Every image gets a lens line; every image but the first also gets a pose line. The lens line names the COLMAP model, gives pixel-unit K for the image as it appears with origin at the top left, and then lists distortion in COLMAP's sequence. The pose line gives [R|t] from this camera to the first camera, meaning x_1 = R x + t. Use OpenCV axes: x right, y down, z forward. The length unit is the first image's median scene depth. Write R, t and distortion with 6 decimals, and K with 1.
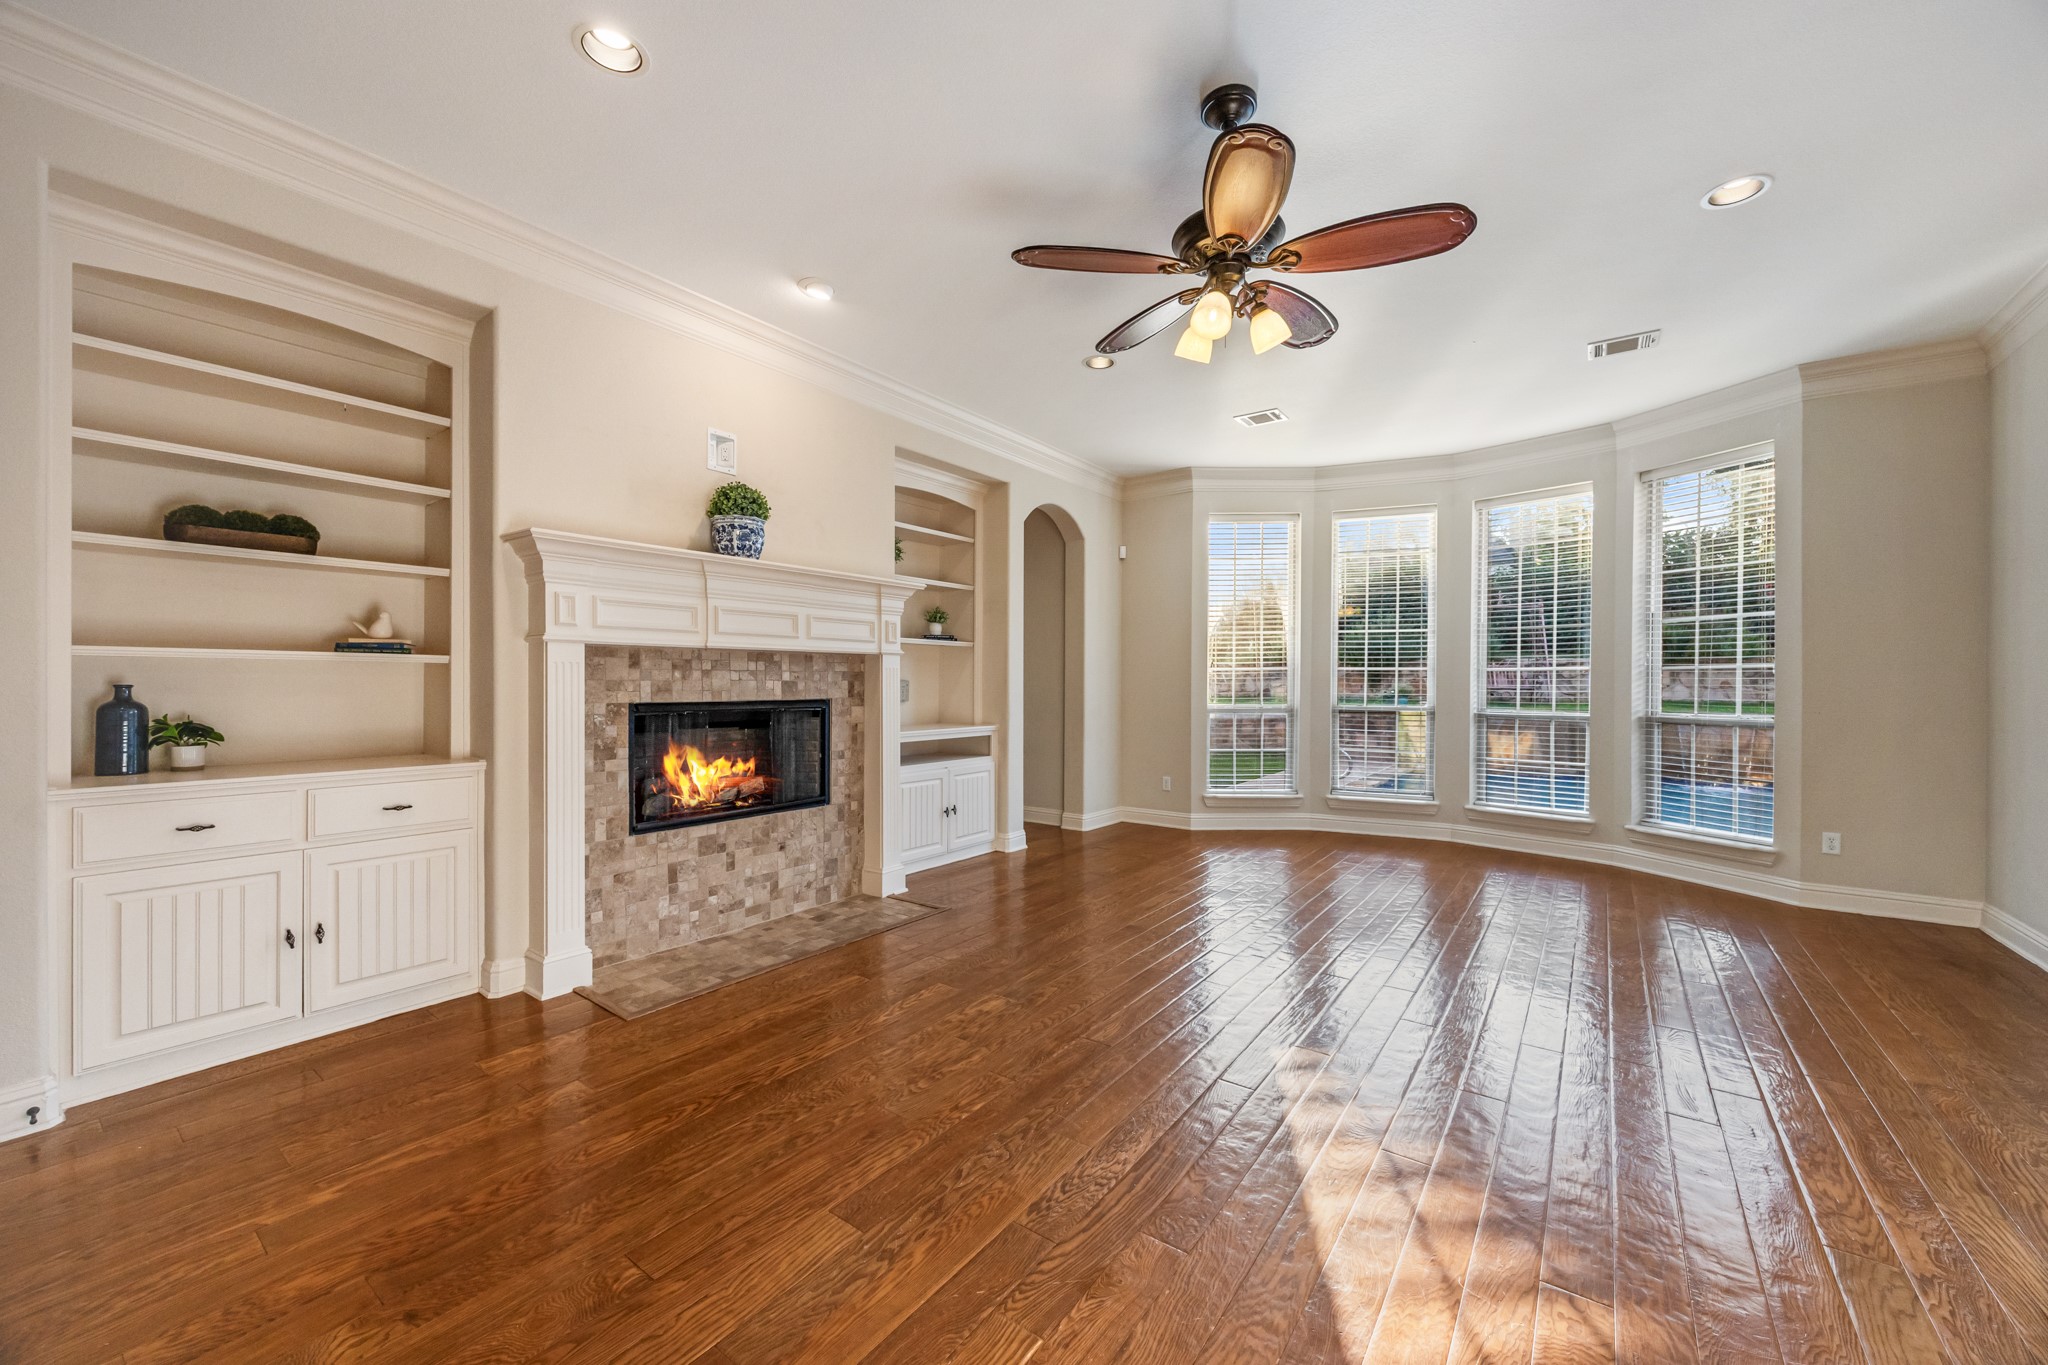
lens RADIAL K [[786.4, 0, 1037.1], [0, 786.4, 682.4], [0, 0, 1]] dist [-0.009204, -0.000093]
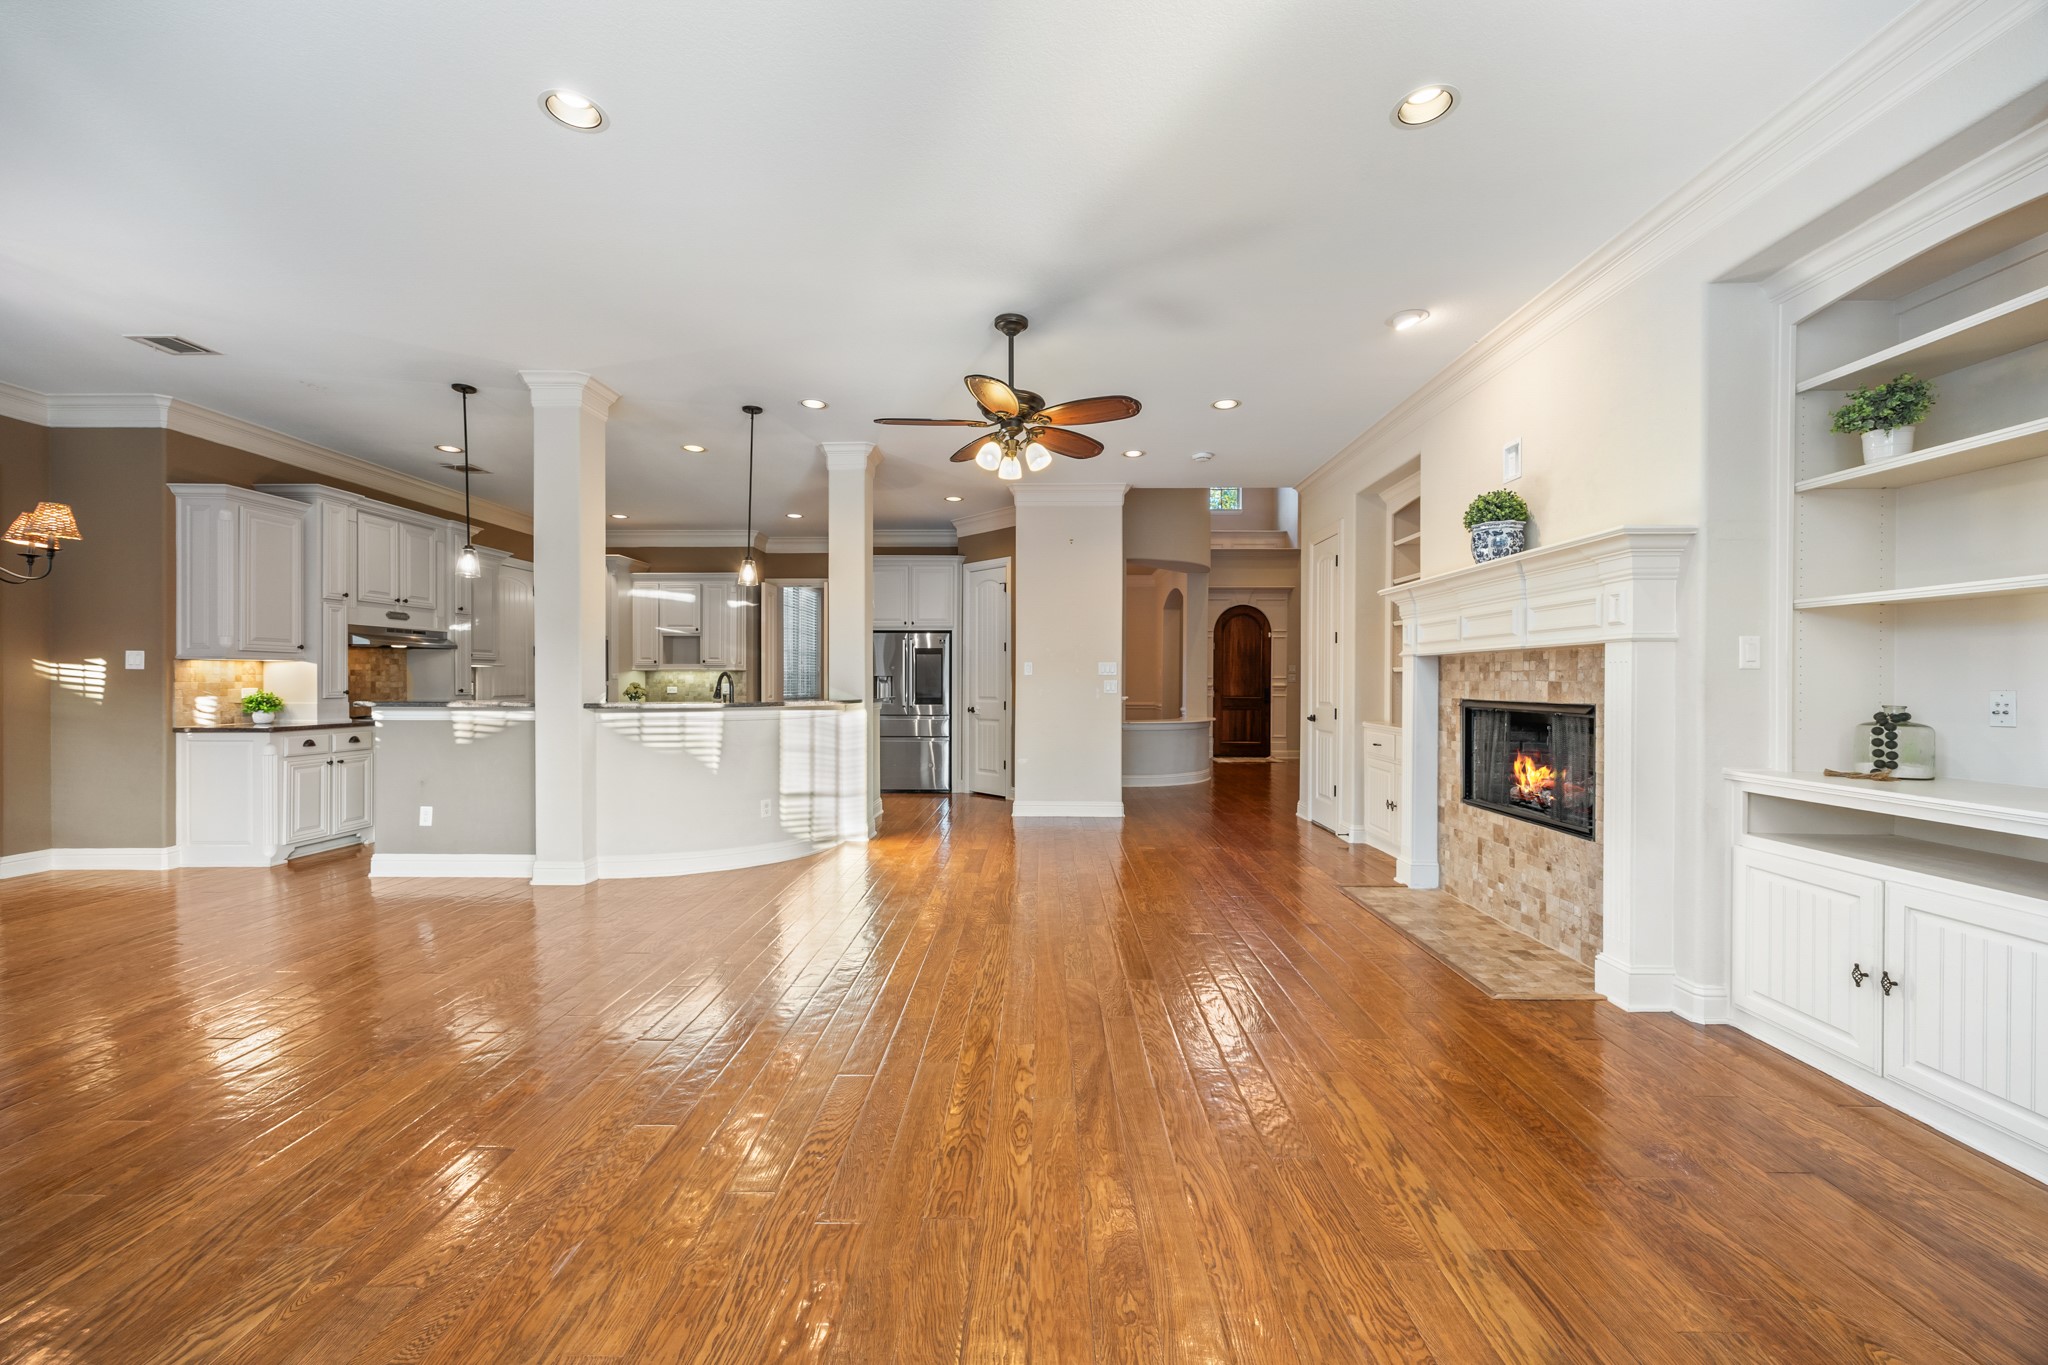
lens RADIAL K [[786.4, 0, 1037.1], [0, 786.4, 682.4], [0, 0, 1]] dist [-0.009204, -0.000093]
pose [[-0.814101, -0.004399, -0.580706, 0.690125], [-0.006612, 0.999977, 0.001694, 0.001638], [0.580685, 0.005219, -0.814111, 1.438885]]
